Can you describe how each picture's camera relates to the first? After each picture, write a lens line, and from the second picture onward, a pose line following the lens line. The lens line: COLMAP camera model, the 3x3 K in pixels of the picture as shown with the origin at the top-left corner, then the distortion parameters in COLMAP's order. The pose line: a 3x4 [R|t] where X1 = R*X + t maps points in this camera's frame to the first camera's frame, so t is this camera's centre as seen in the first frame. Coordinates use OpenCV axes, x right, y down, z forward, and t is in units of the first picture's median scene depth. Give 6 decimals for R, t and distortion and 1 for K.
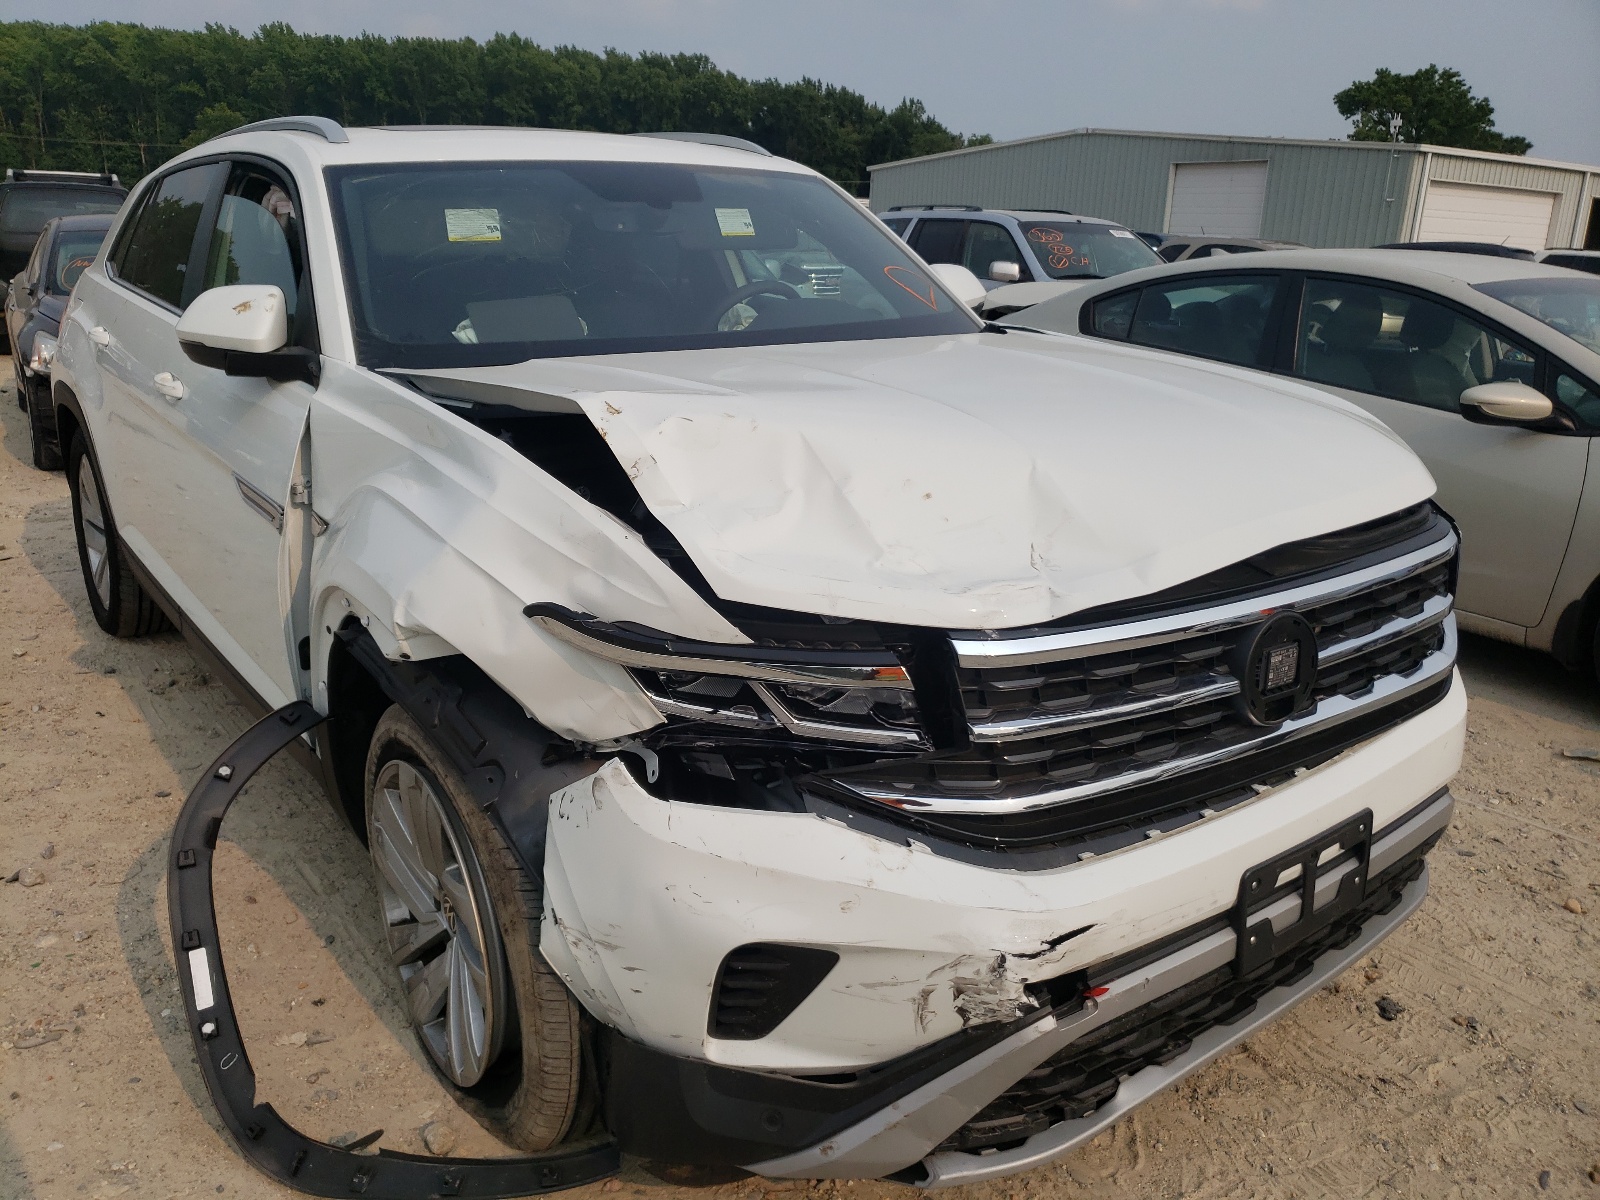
lens RADIAL K [[1245.6, 0, 800.0], [0, 1245.6, 600.0], [0, 0, 1]] dist [-0.010739, 0.036384]
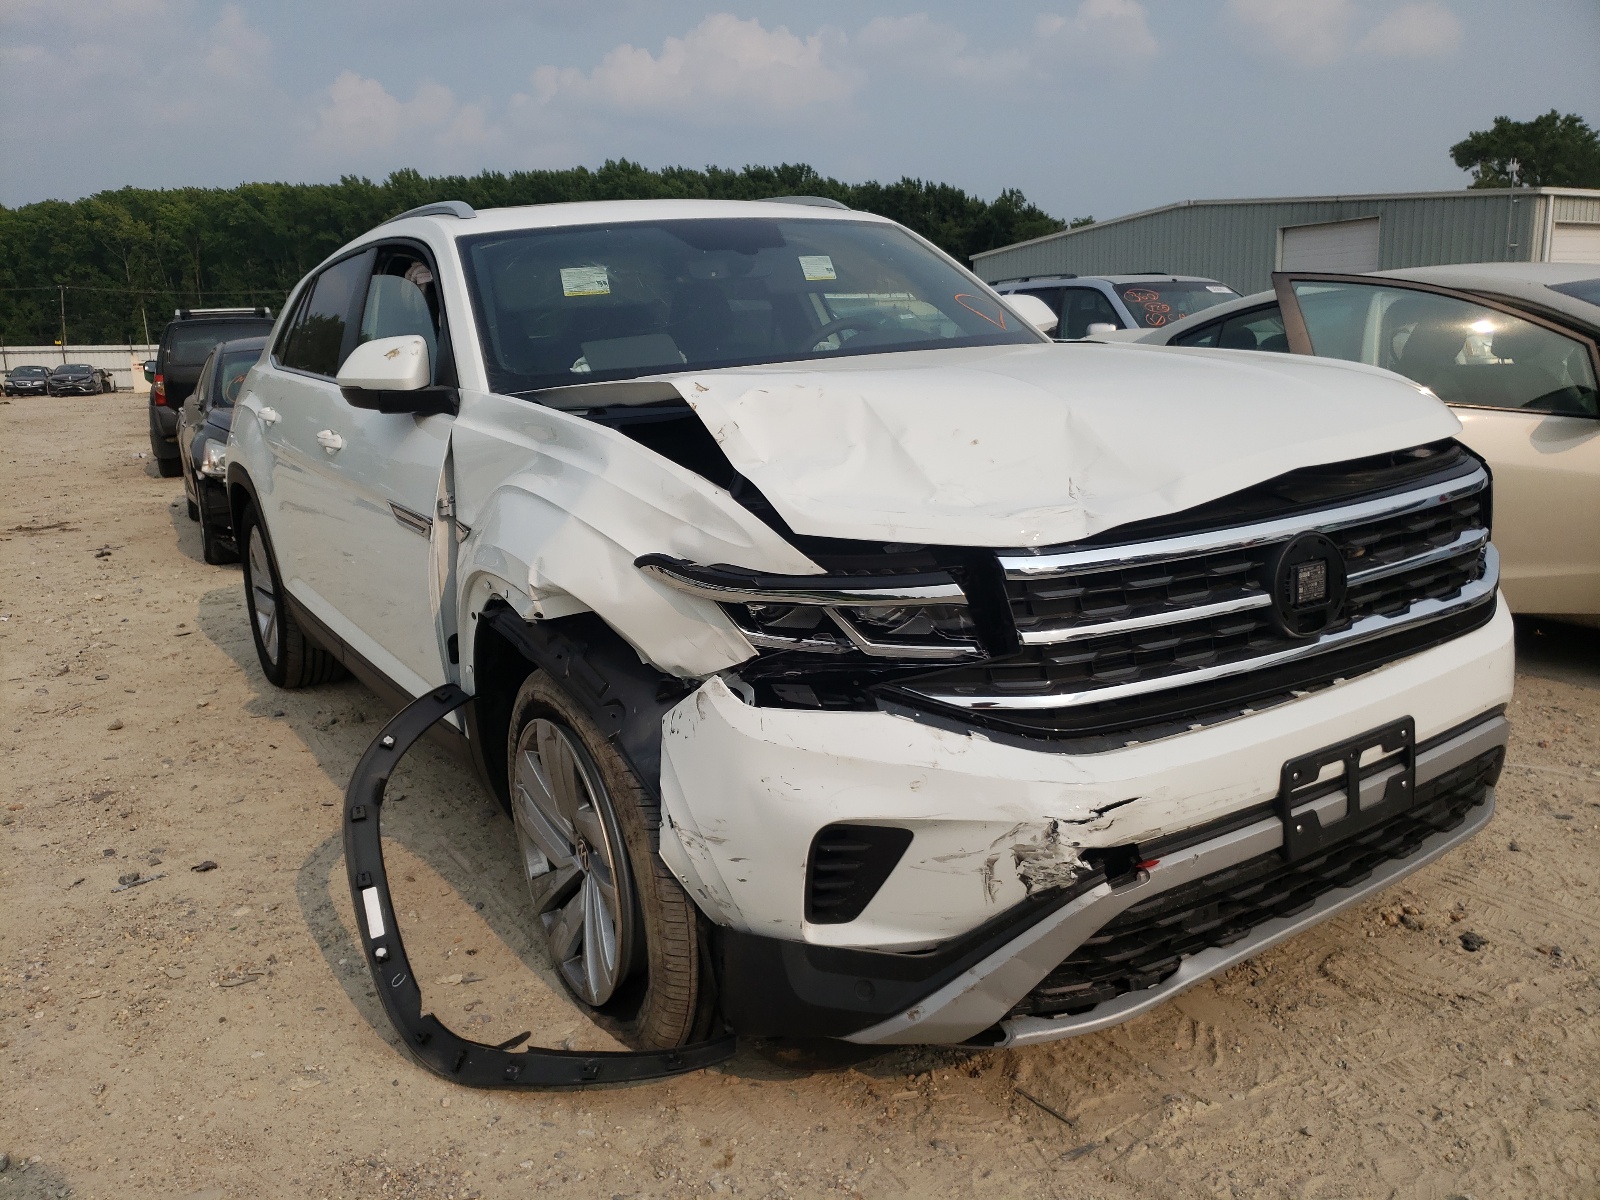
lens RADIAL K [[1241.1, 0, 800.0], [0, 1241.1, 600.0], [0, 0, 1]] dist [0.008999, 0.000608]
pose [[0.994075, -0.051352, -0.095800, 0.037024], [0.044442, 0.996347, -0.072921, 0.115470], [0.099195, 0.068232, 0.992726, -0.123477]]
